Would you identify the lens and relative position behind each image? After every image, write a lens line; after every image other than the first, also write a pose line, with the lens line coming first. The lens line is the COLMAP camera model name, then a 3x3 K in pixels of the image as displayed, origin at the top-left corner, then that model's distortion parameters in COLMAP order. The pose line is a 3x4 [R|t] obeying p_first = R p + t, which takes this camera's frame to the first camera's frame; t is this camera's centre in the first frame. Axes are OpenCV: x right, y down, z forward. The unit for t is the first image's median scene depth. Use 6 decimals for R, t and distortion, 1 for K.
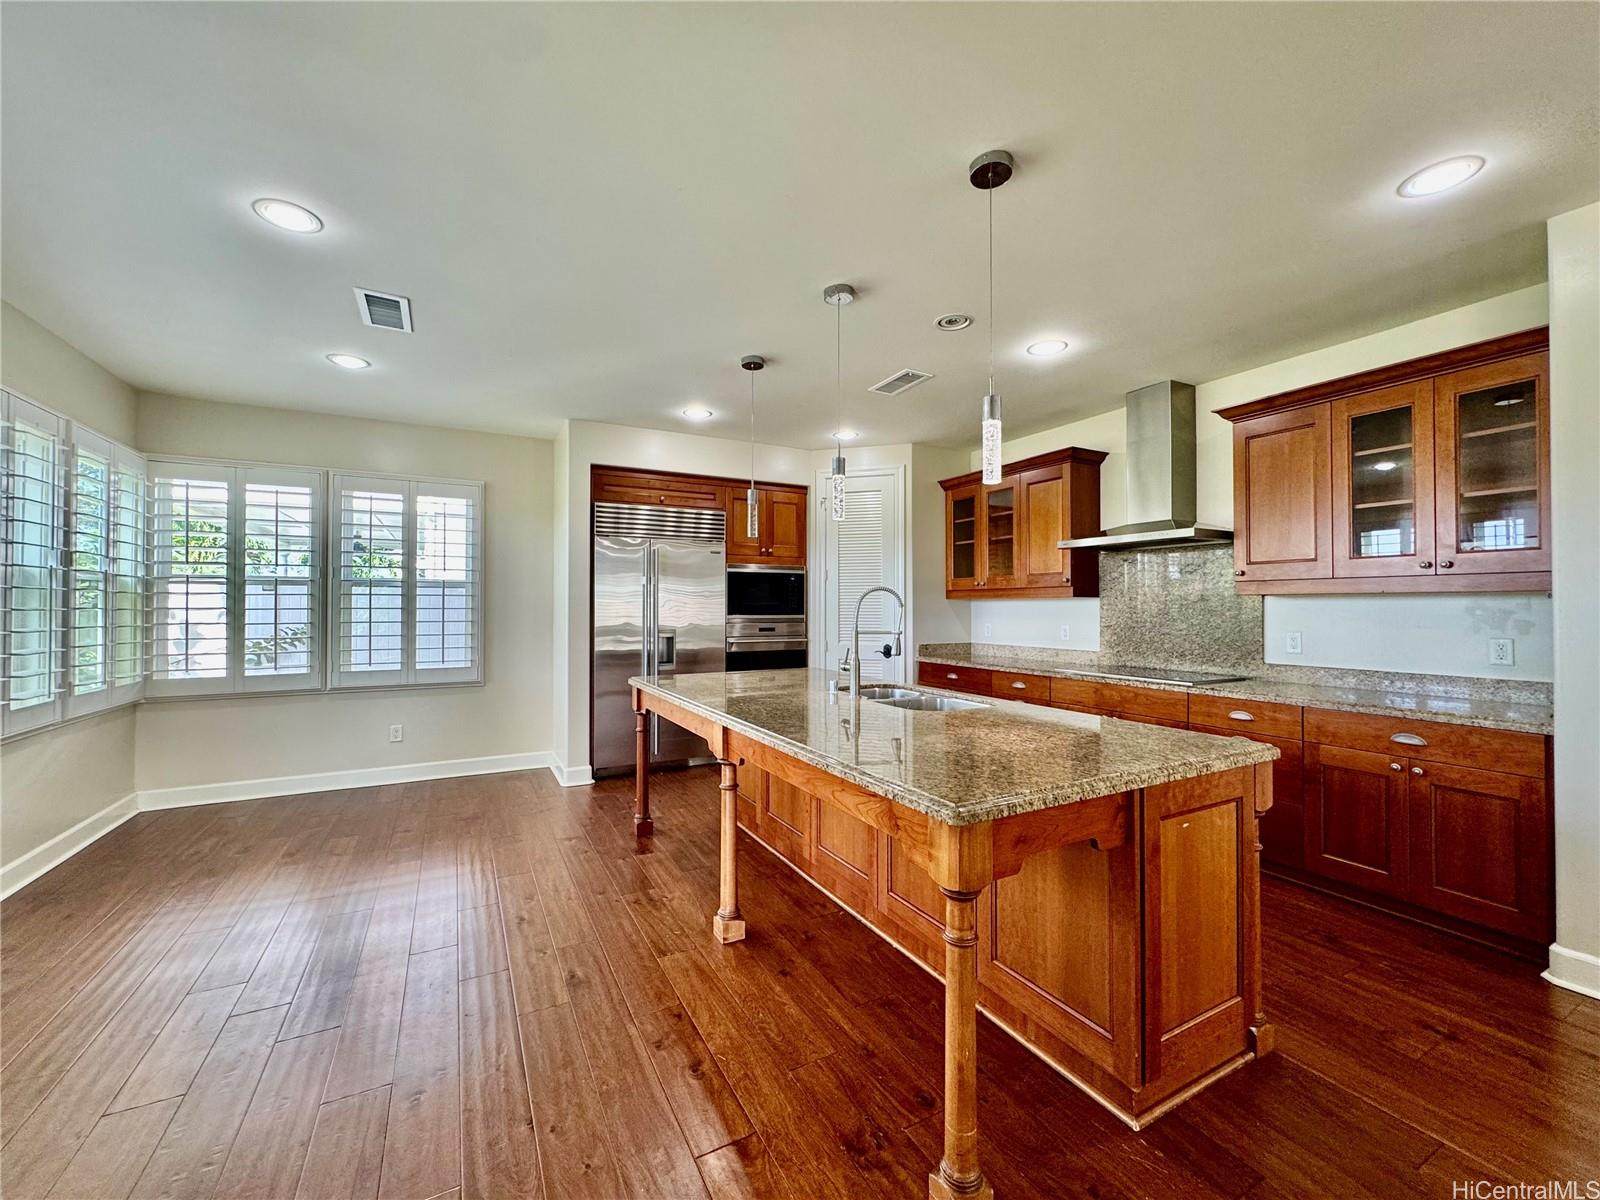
lens RADIAL K [[640.6, 0, 798.1], [0, 640.6, 601.3], [0, 0, 1]] dist [-0.001779, 0.000154]
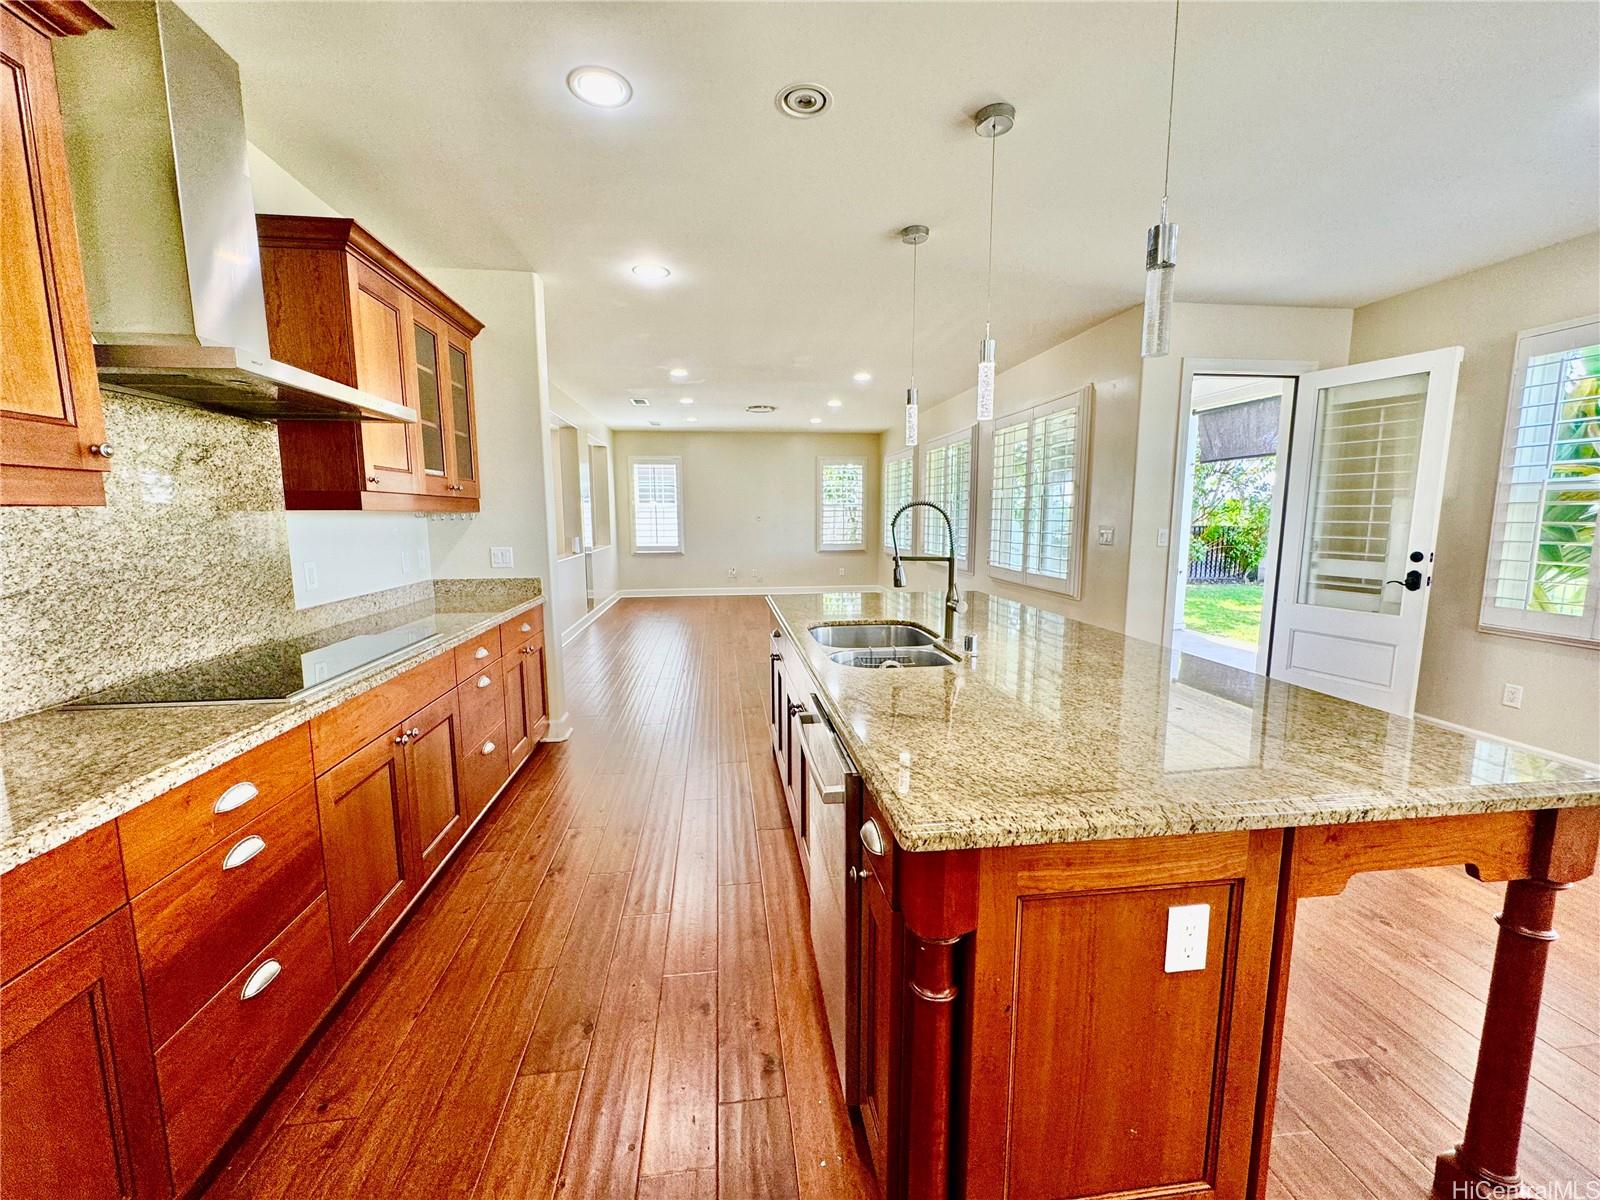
lens RADIAL K [[640.6, 0, 798.1], [0, 640.6, 601.3], [0, 0, 1]] dist [-0.001779, 0.000154]
pose [[-0.931238, -0.046781, 0.361397, -0.008898], [-0.000541, 0.991902, 0.127001, 0.000146], [-0.364411, 0.118073, -0.923722, 1.170450]]
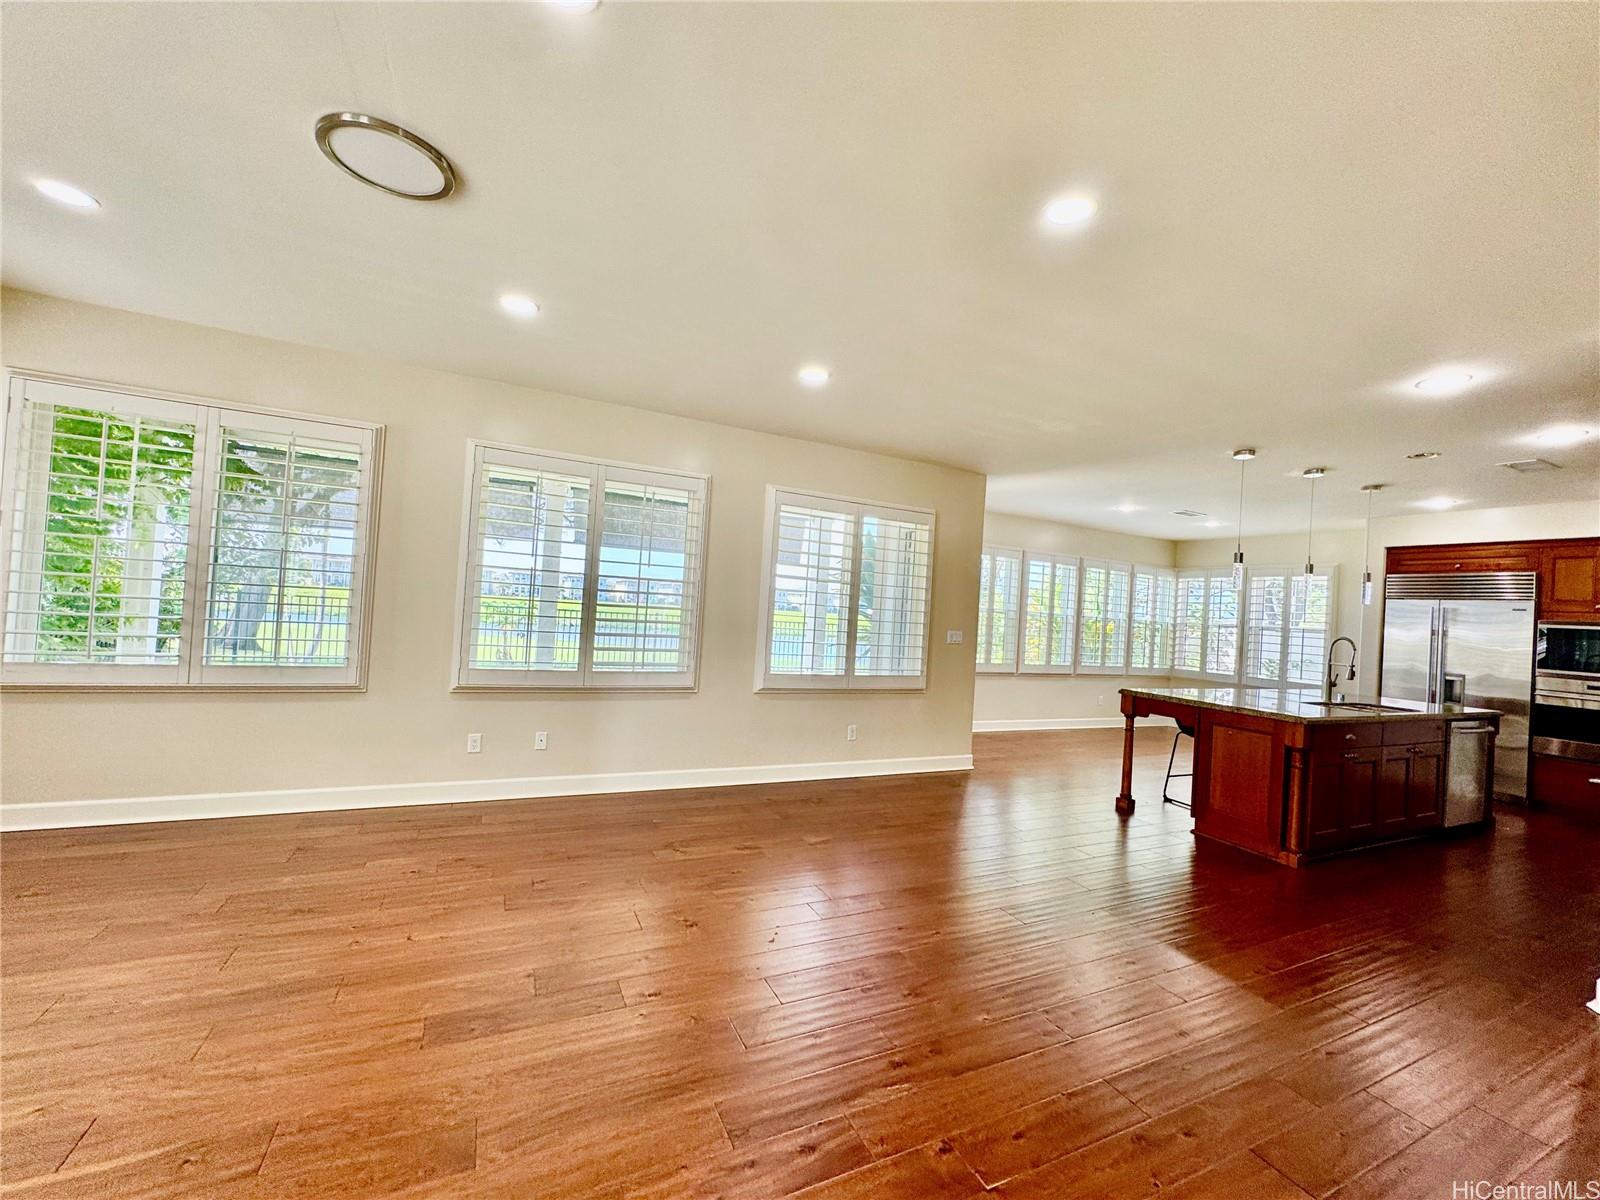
lens RADIAL K [[640.6, 0, 798.1], [0, 640.6, 601.3], [0, 0, 1]] dist [-0.001779, 0.000154]
pose [[-0.045124, -0.015793, -0.998857, 1.211222], [-0.054540, 0.998423, -0.013322, -0.010378], [0.997491, 0.053876, -0.045915, -0.218427]]
